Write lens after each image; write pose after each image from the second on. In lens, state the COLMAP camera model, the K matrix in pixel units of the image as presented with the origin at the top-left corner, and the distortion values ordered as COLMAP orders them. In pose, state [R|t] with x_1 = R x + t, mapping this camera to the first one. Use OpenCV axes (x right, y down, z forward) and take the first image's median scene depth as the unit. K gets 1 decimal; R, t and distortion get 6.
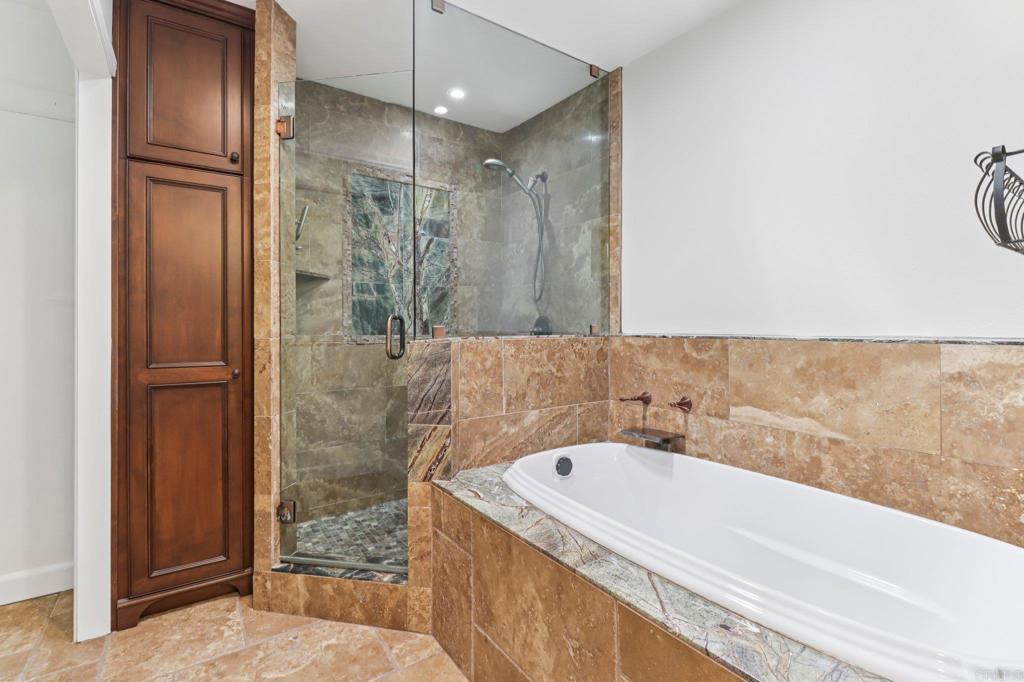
lens RADIAL K [[480.3, 0, 523.8], [0, 480.3, 324.9], [0, 0, 1]] dist [0.020095, -0.015514]
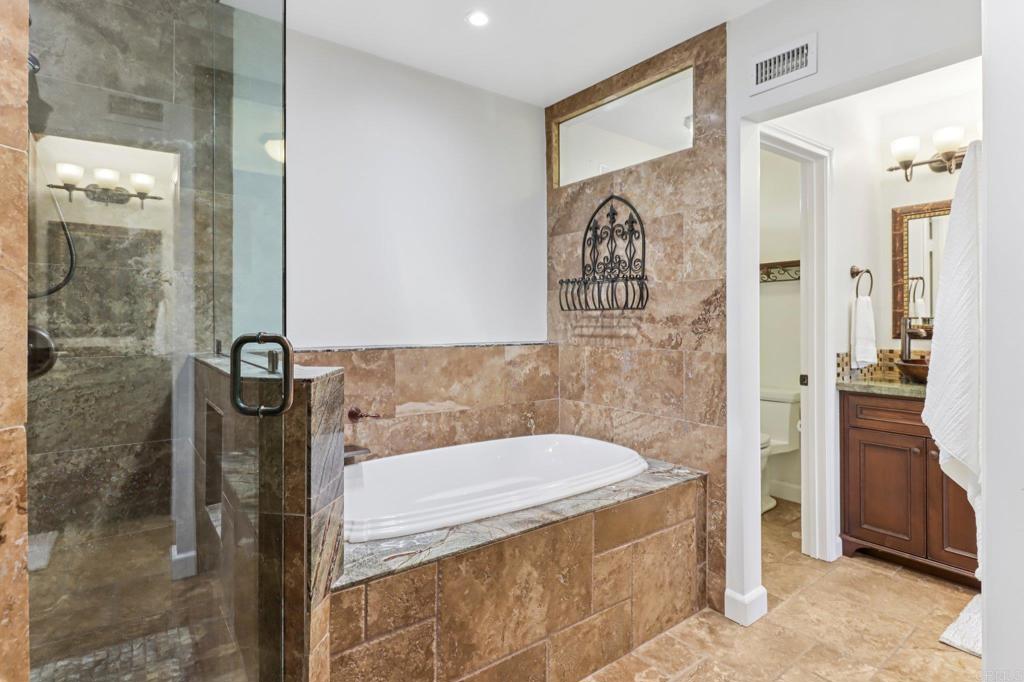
lens RADIAL K [[532.7, 0, 515.2], [0, 532.7, 322.7], [0, 0, 1]] dist [0.001972, 0.000003]
pose [[-0.044862, 0.002967, 0.998989, -1.000994], [-0.004018, 0.999987, -0.003151, -0.037178], [-0.998985, -0.004155, -0.044849, 0.851753]]
